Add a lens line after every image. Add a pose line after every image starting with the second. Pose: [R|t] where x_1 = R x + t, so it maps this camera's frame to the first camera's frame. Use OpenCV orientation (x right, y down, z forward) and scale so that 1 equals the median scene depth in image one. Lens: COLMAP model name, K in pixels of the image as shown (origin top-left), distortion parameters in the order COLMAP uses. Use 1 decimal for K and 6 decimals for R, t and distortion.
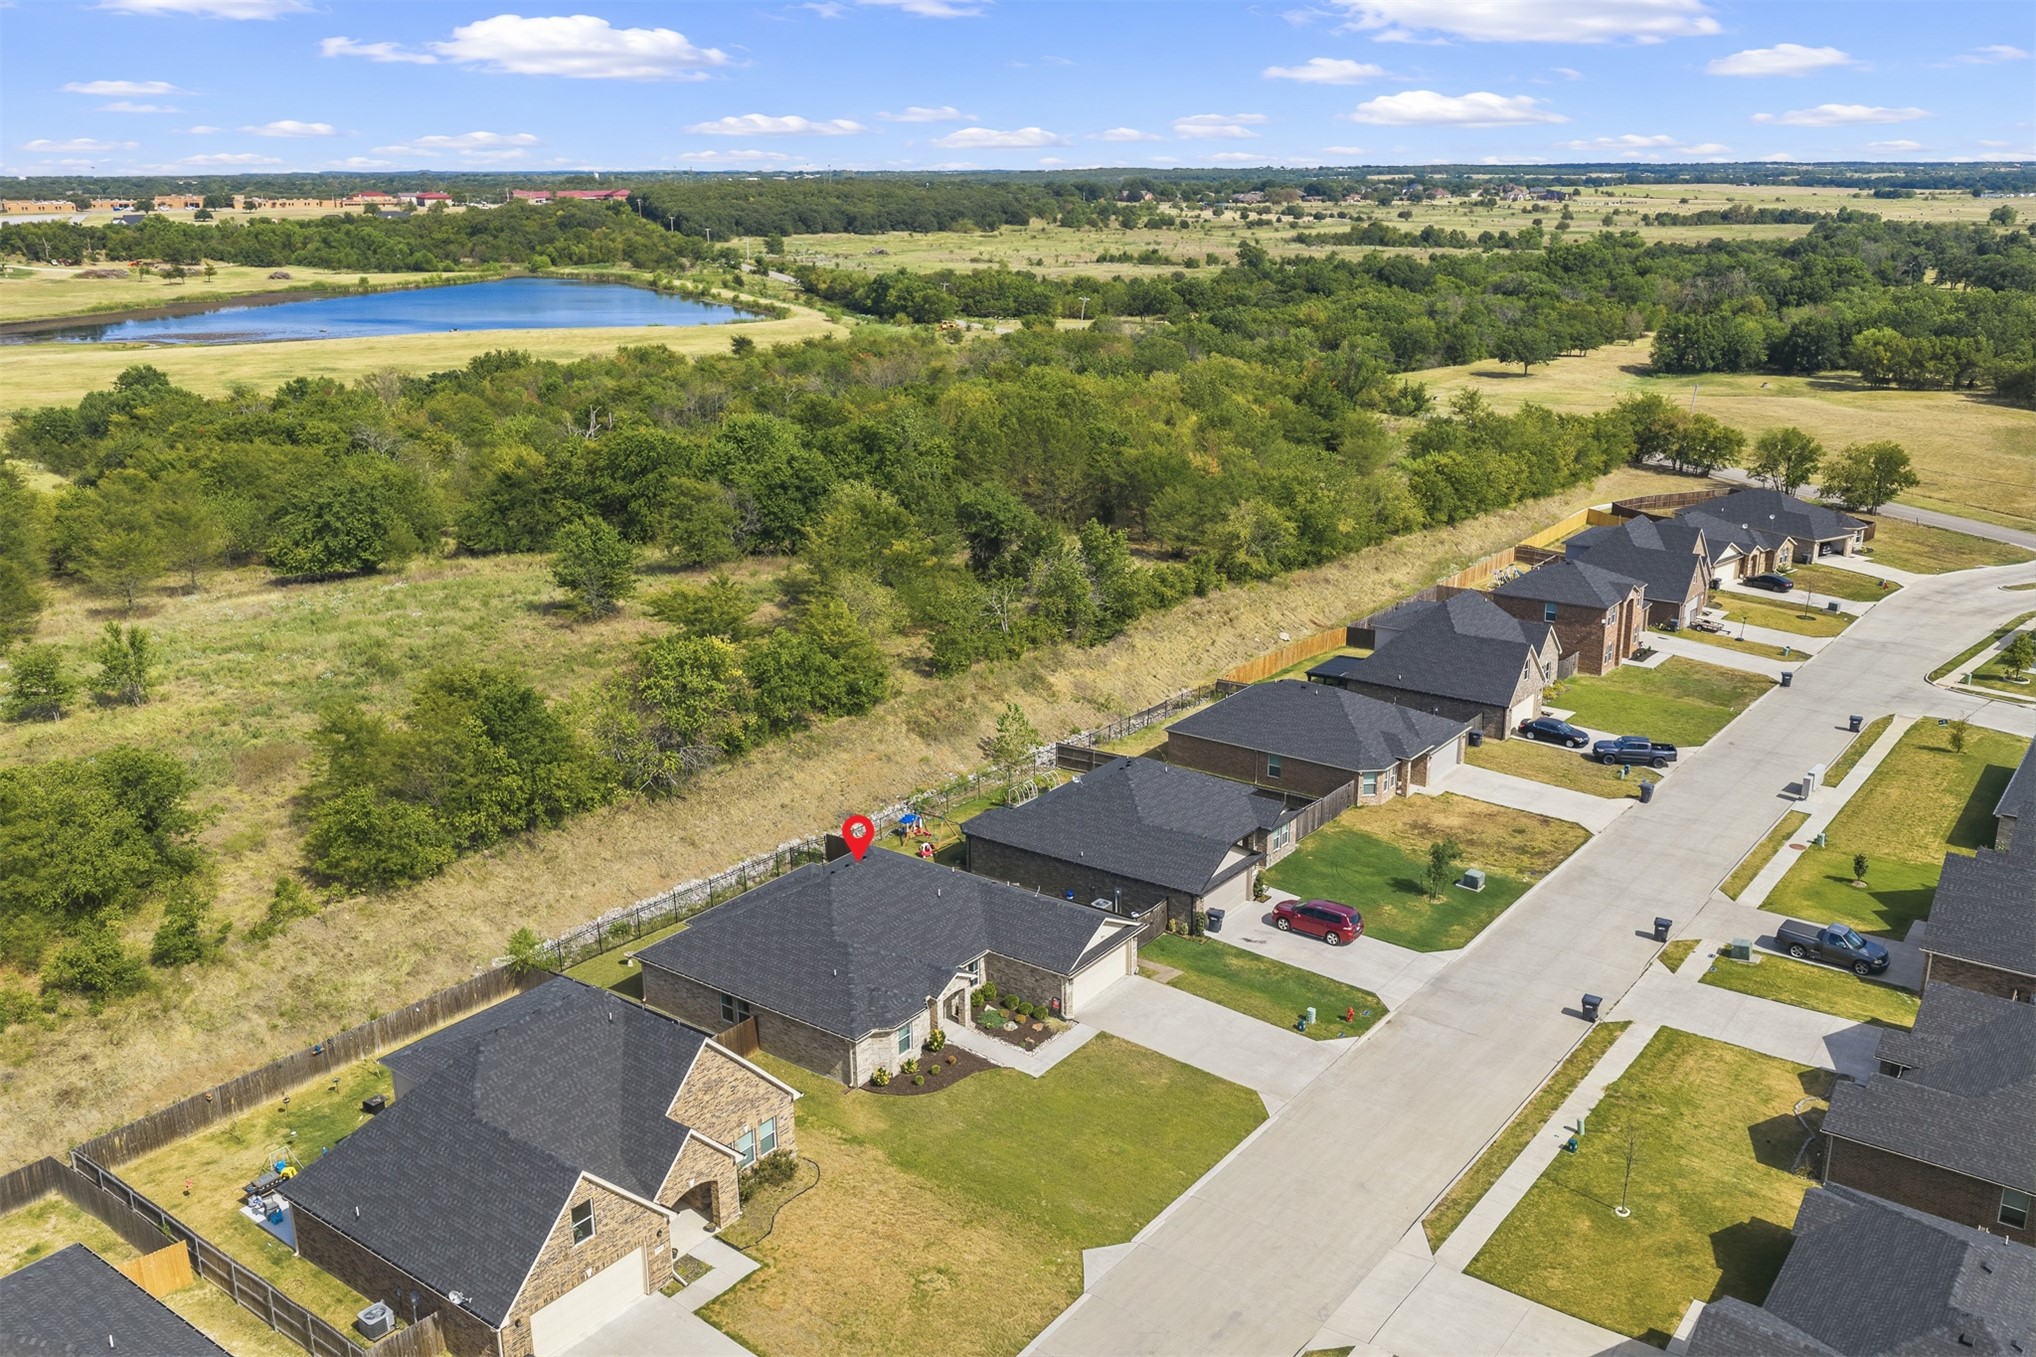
lens RADIAL K [[1693.7, 0, 1025.2], [0, 1693.7, 672.2], [0, 0, 1]] dist [0.010754, -0.011418]
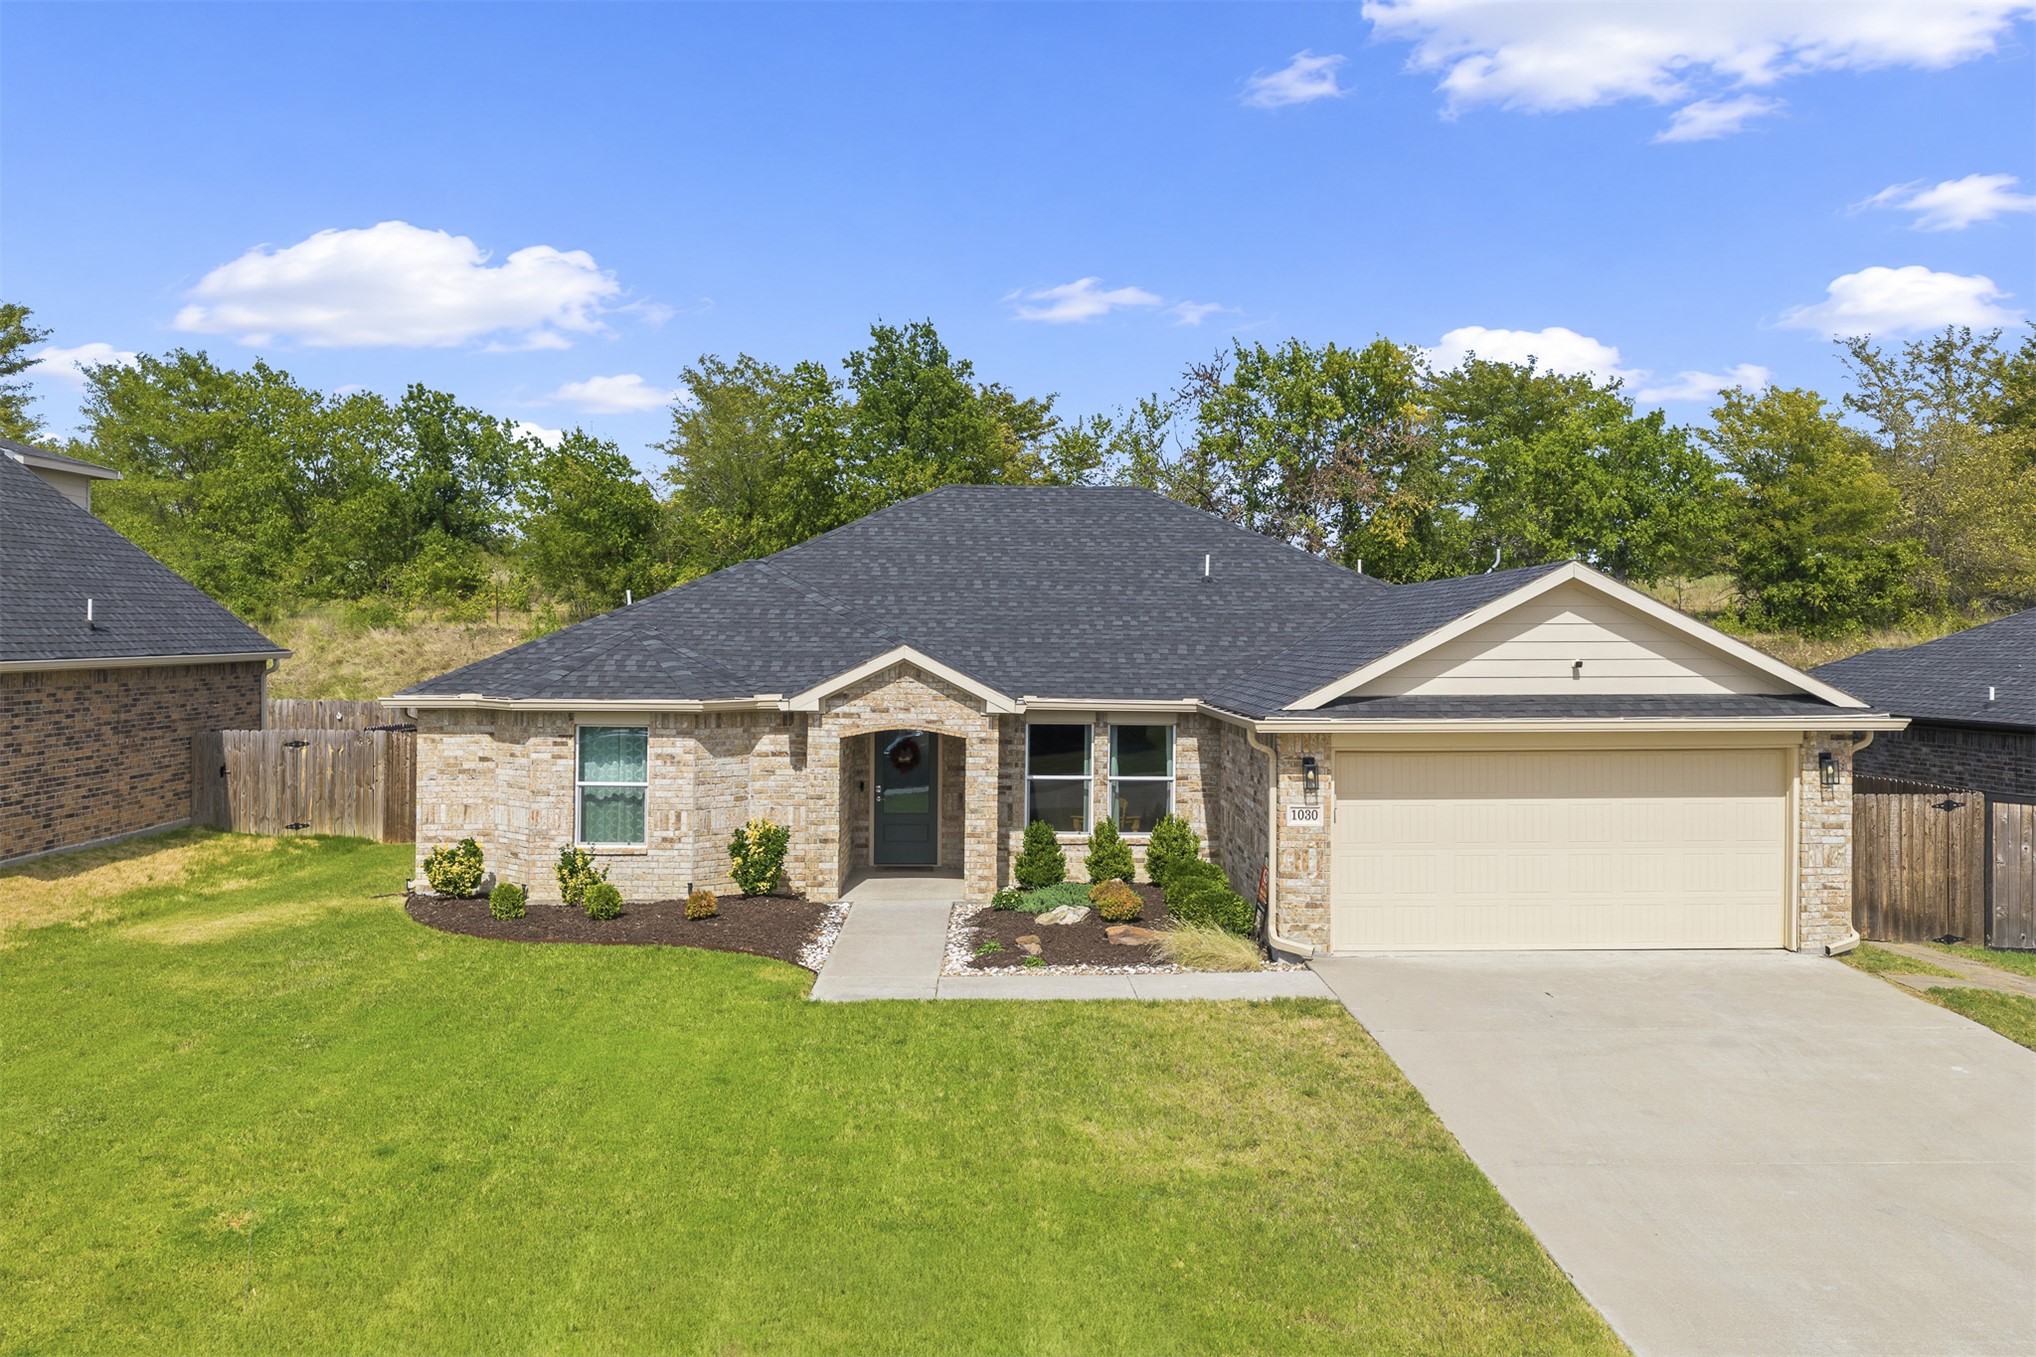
lens RADIAL K [[1693.7, 0, 1025.2], [0, 1693.7, 672.2], [0, 0, 1]] dist [0.010754, -0.011418]
pose [[0.608913, 0.027214, -0.792770, 0.132556], [-0.231556, 0.961980, -0.144832, 0.155352], [0.758688, 0.271761, 0.592063, 0.617554]]
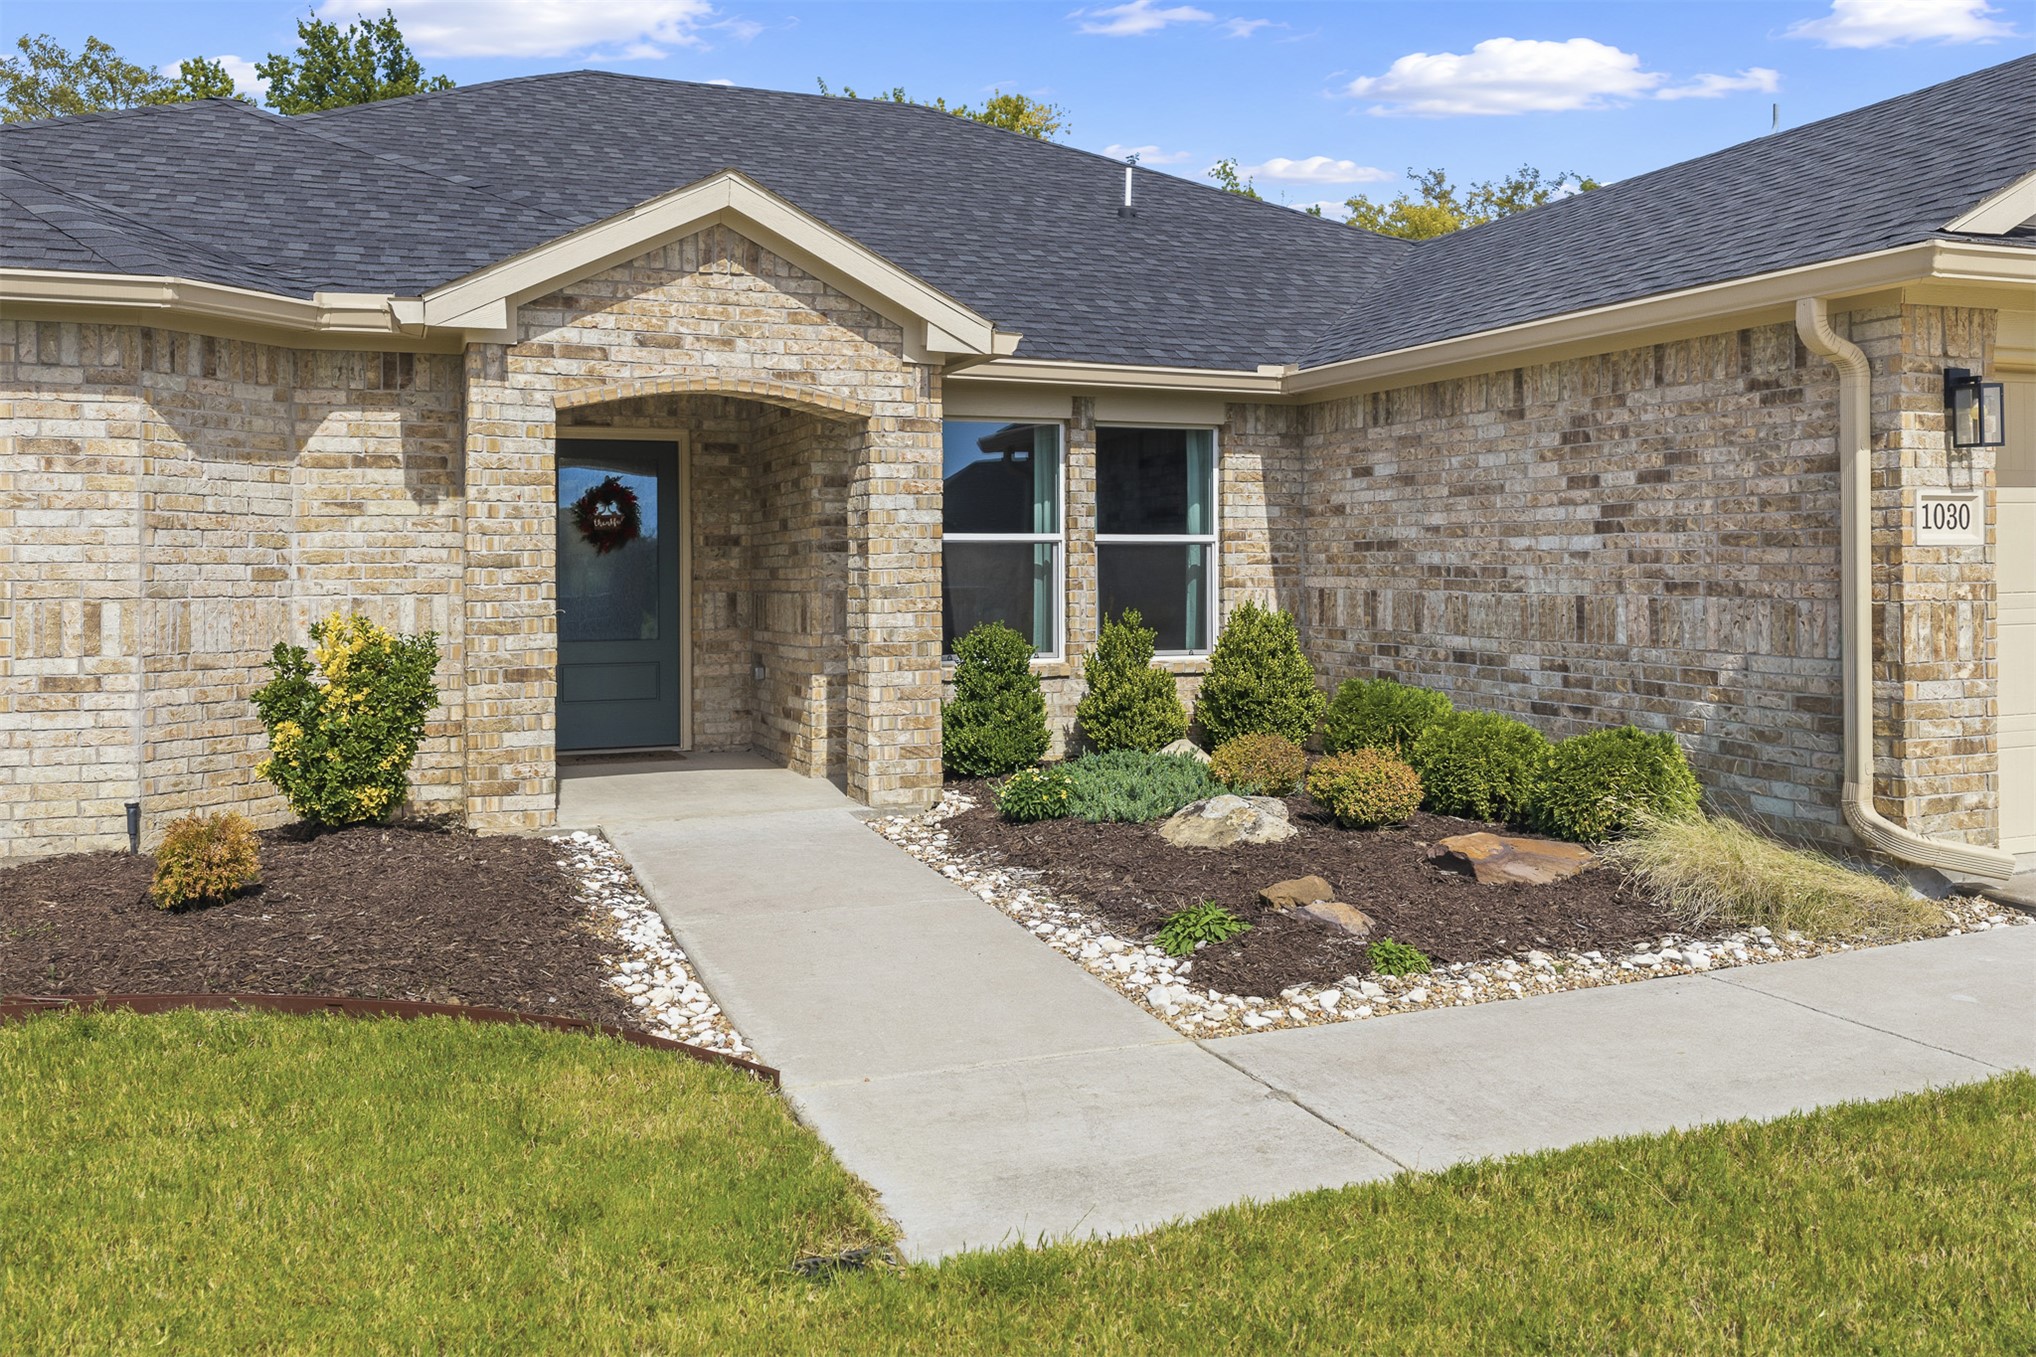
lens RADIAL K [[1706.7, 0, 1023.5], [0, 1706.7, 578.4], [0, 0, 1]] dist [0.013713, -0.040896]
pose [[0.847982, 0.007826, -0.529968, 0.023334], [-0.149481, 0.962833, -0.224962, 0.160723], [0.508510, 0.269984, 0.817635, 0.669134]]
